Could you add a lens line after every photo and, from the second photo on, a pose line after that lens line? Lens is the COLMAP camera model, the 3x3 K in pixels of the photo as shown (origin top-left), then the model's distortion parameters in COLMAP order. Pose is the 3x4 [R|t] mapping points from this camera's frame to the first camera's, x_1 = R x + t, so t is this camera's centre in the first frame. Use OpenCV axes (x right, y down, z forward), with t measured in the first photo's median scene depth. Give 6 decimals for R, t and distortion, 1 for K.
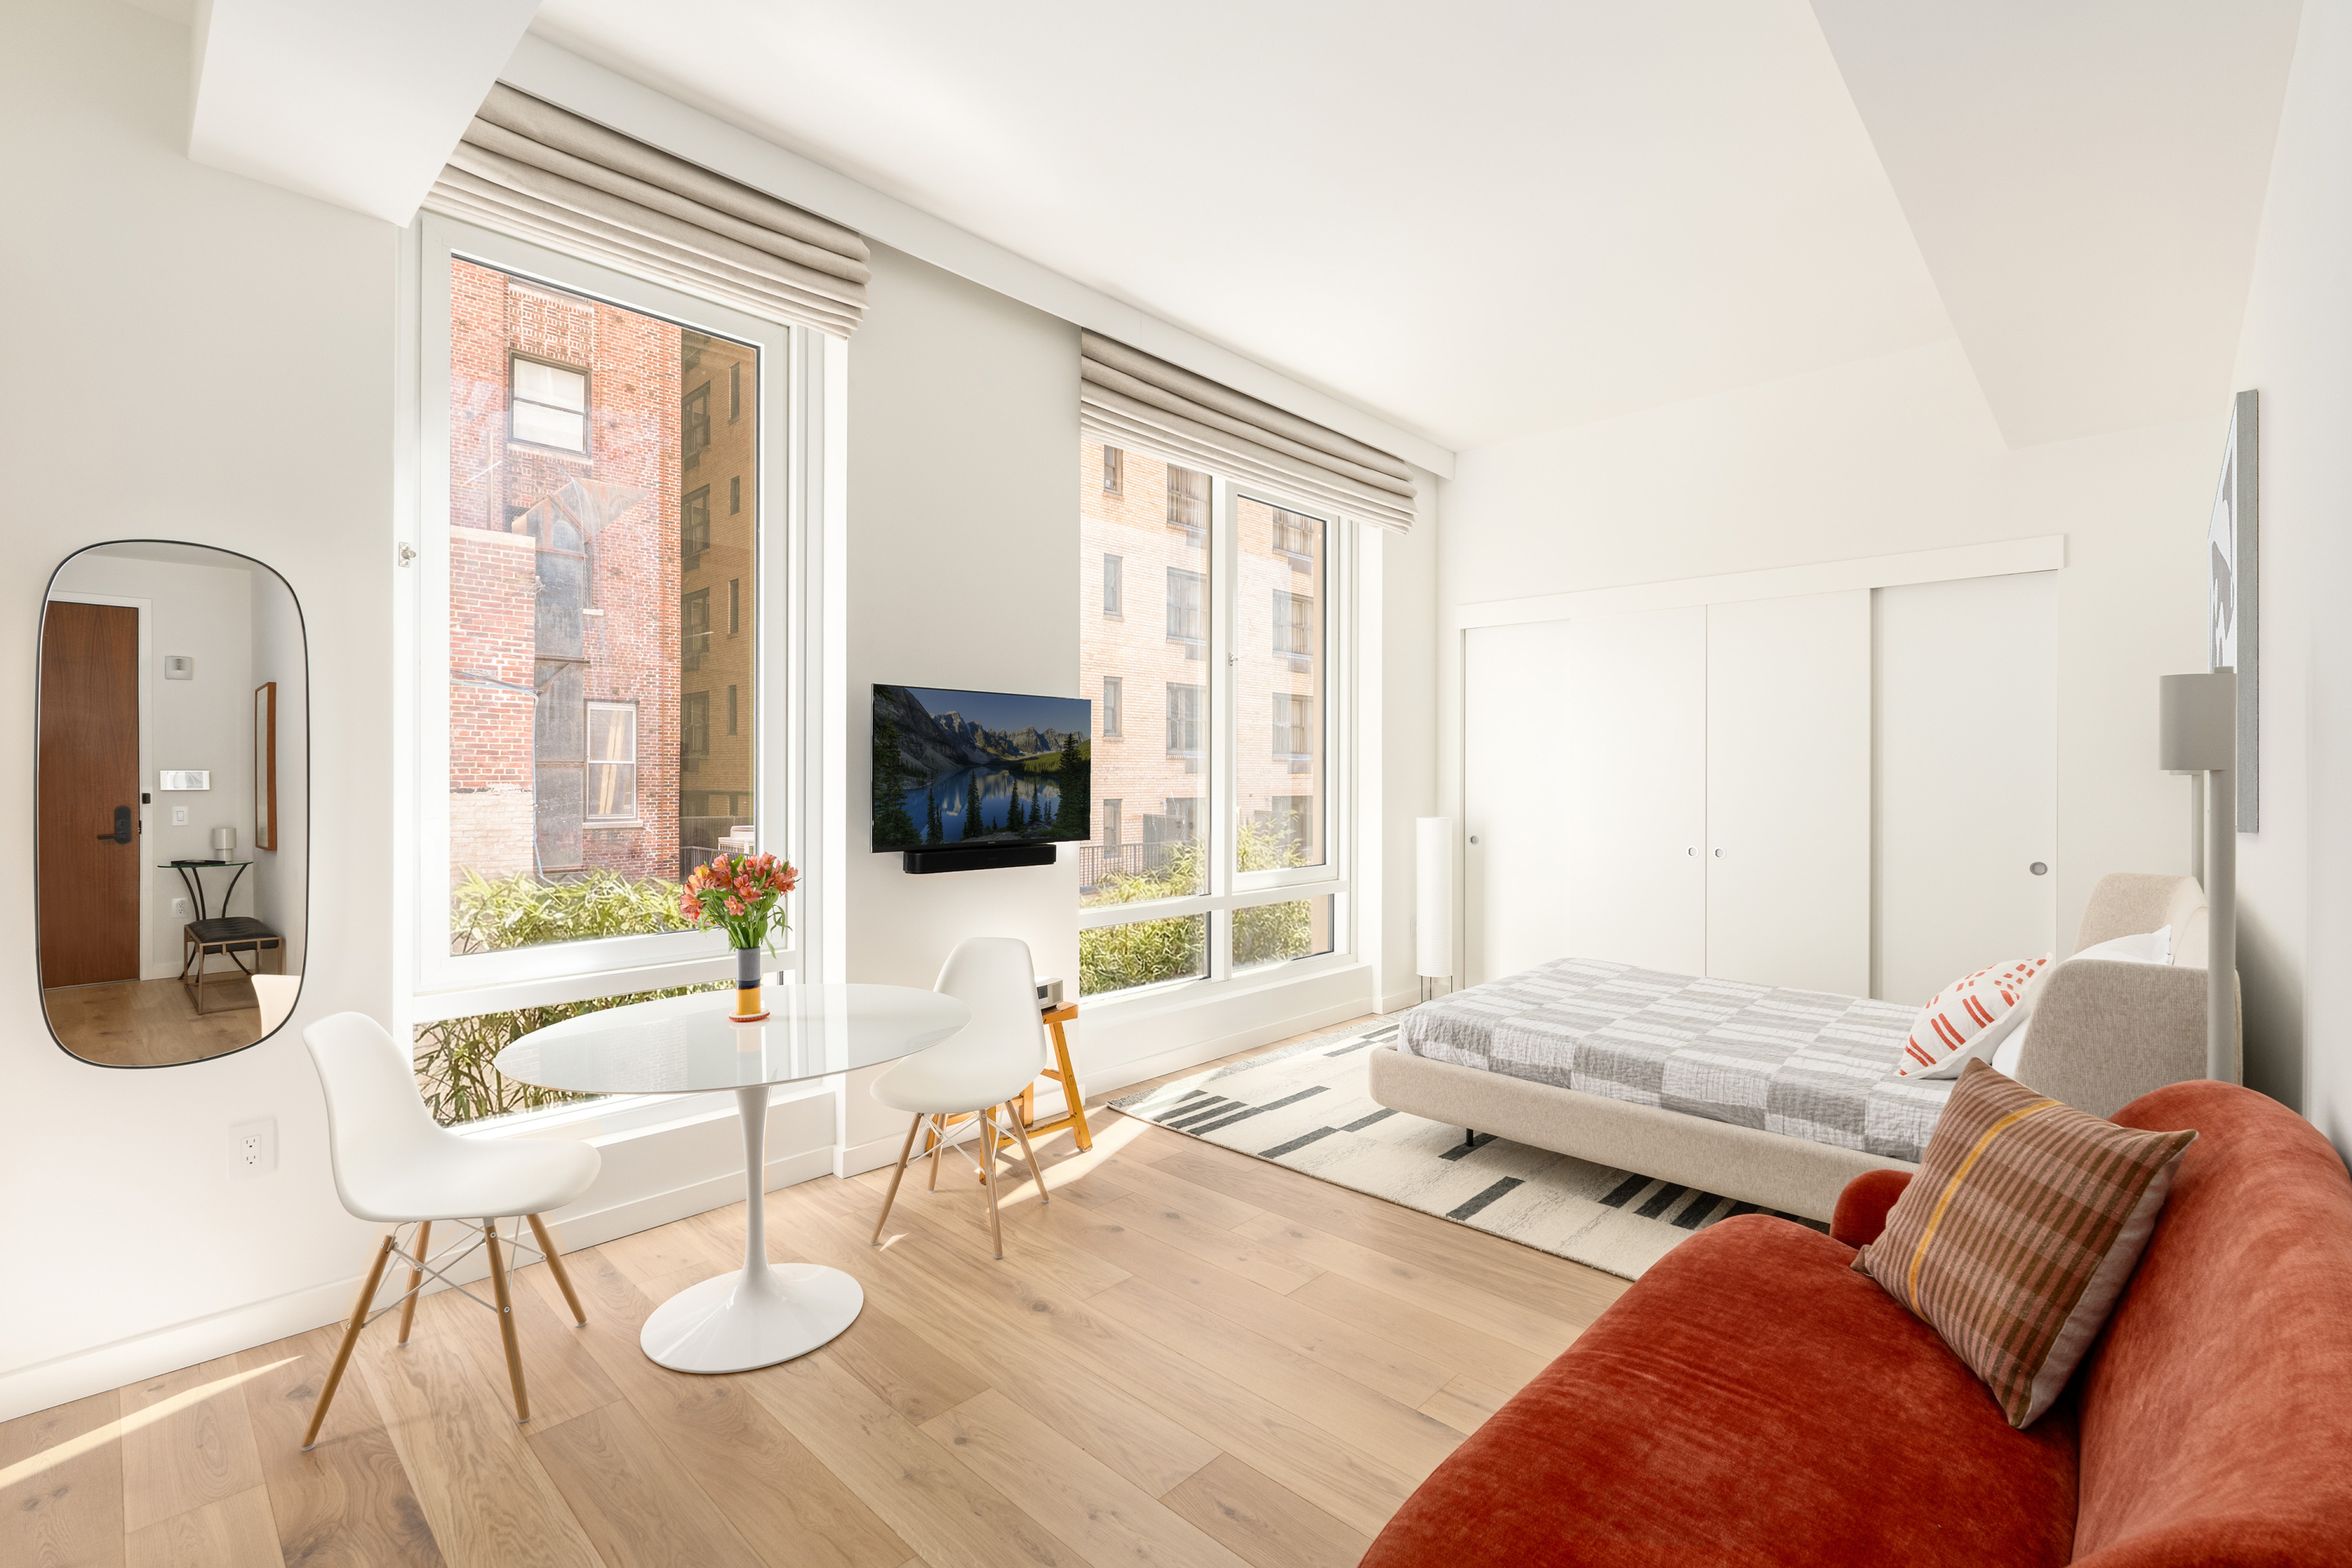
lens RADIAL K [[1038.6, 0, 1176.0], [0, 1038.6, 784.0], [0, 0, 1]] dist [-0.000054, -0.000018]
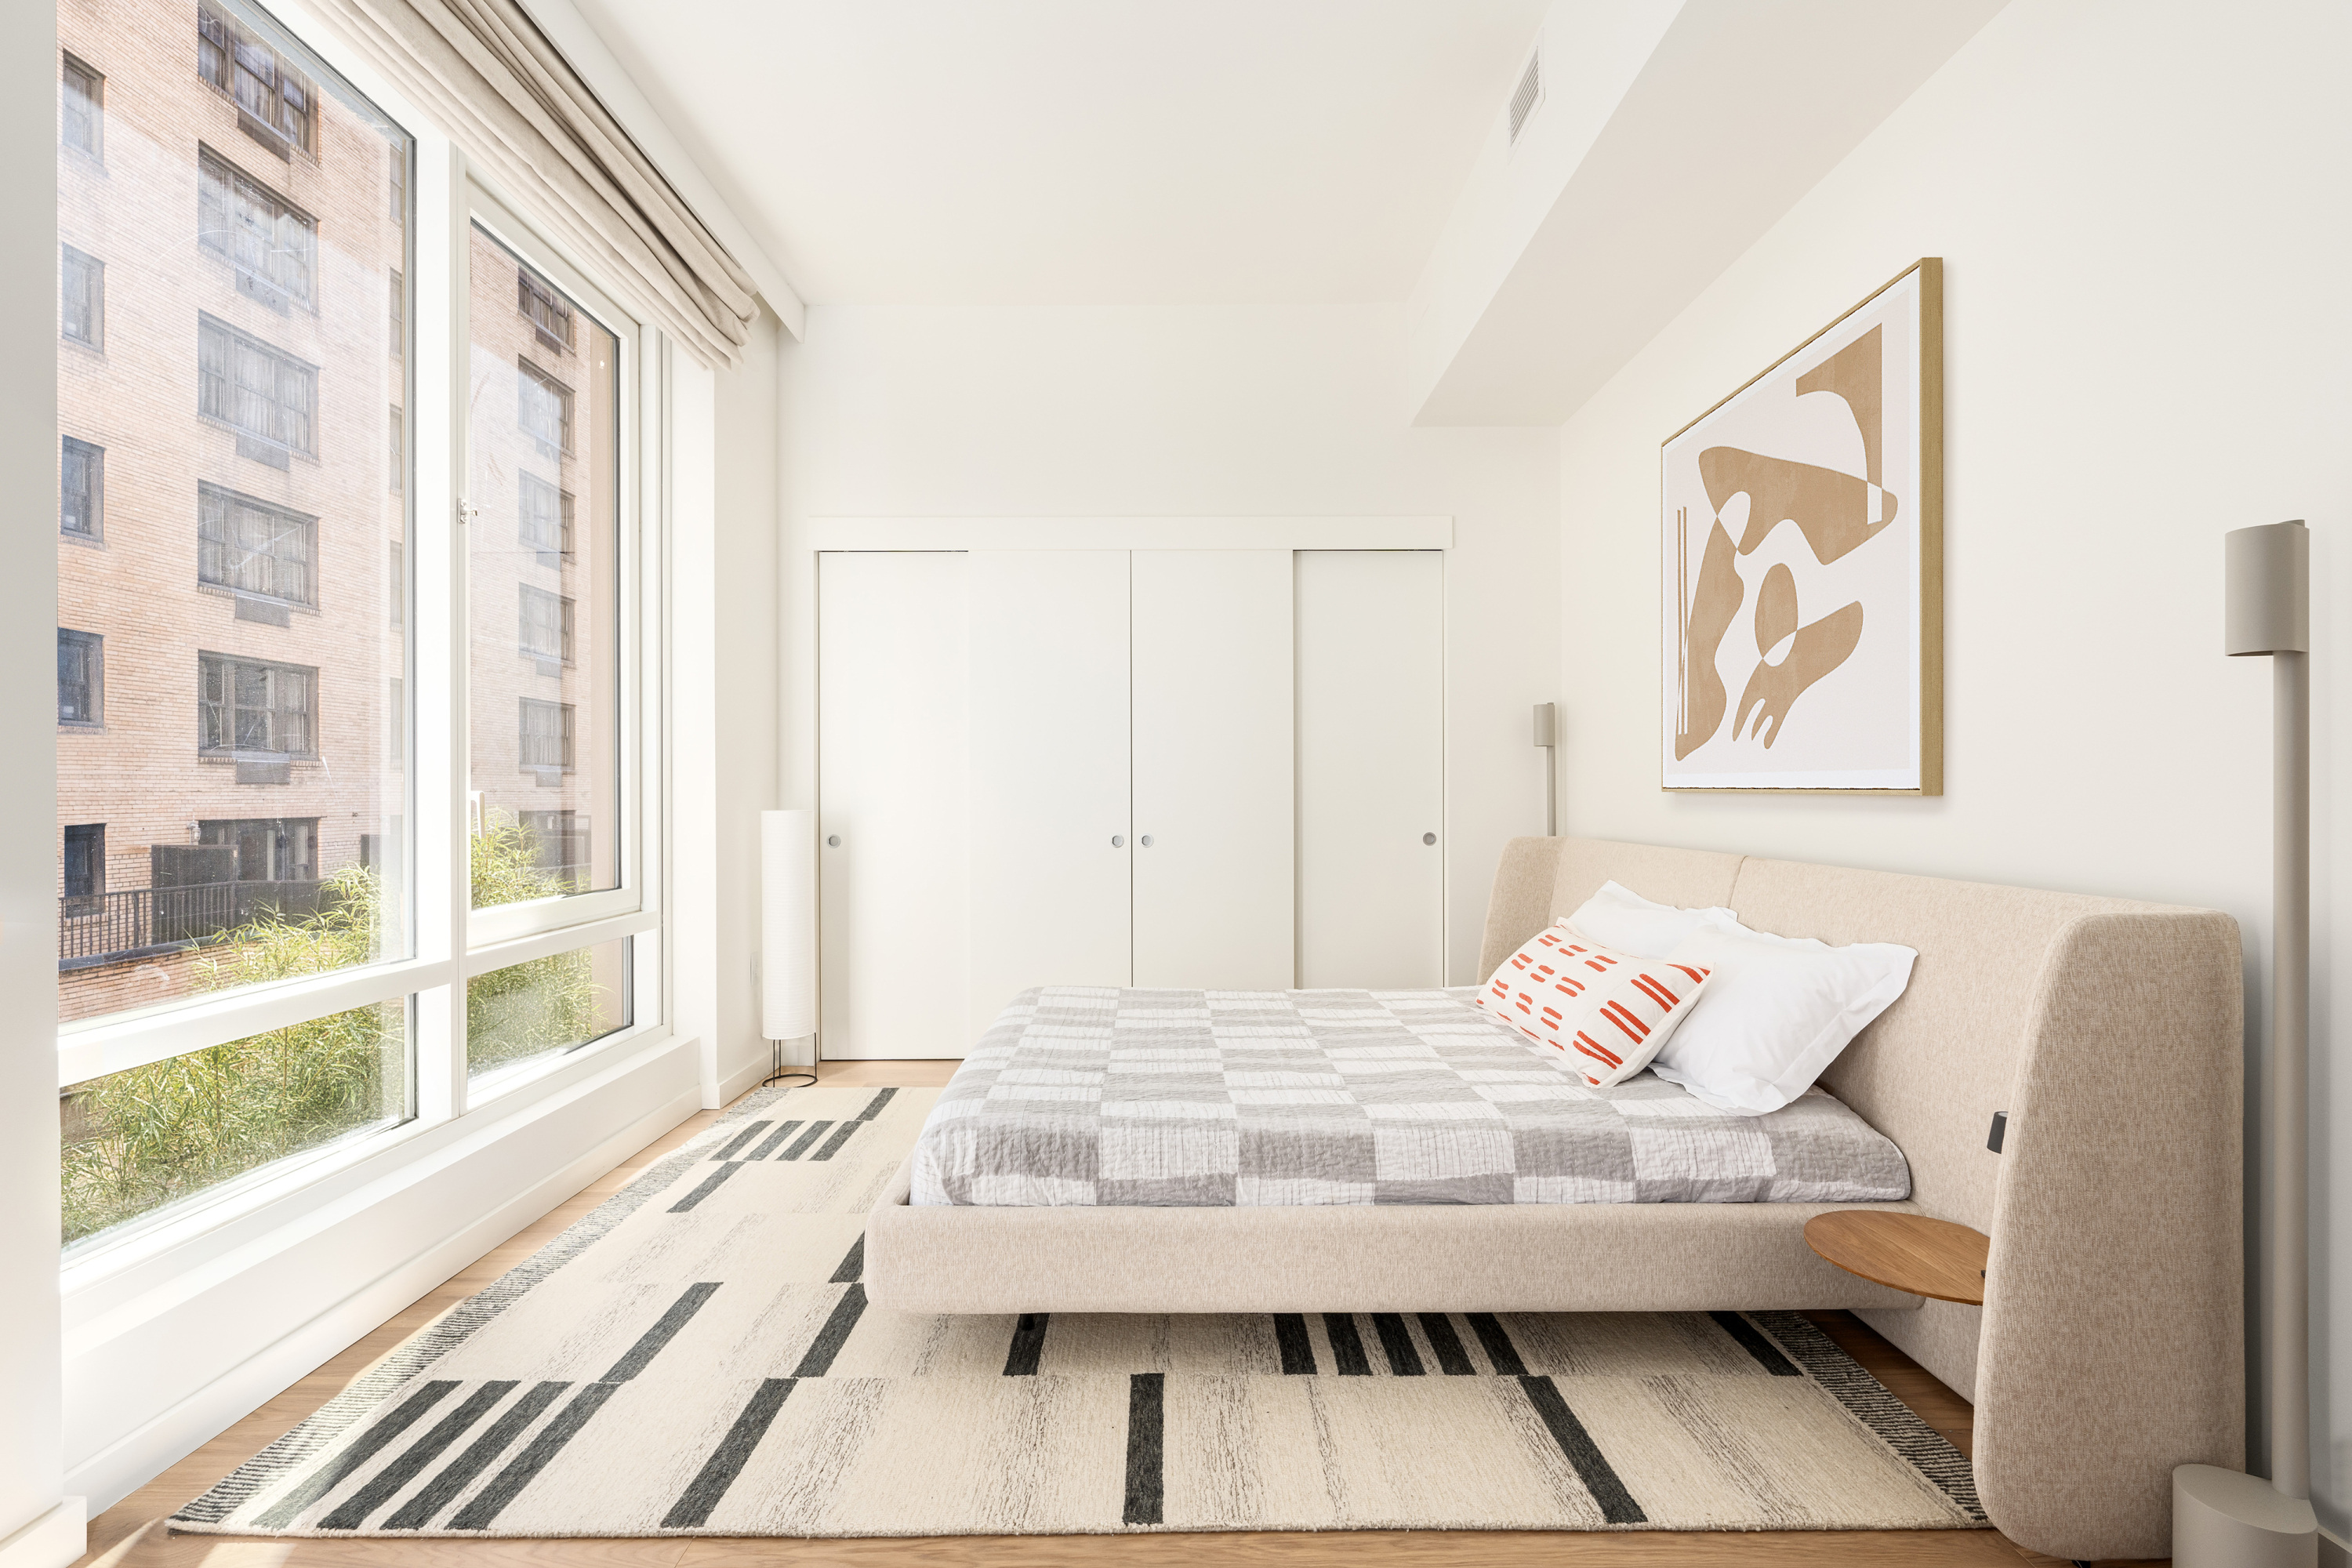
lens RADIAL K [[1027.7, 0, 1176.0], [0, 1027.7, 784.0], [0, 0, 1]] dist [-0.000195, 0.000354]
pose [[0.724870, -0.004285, 0.688872, -0.065254], [0.014917, 0.999844, -0.009477, 0.040434], [-0.688724, 0.017146, 0.724821, 0.513481]]
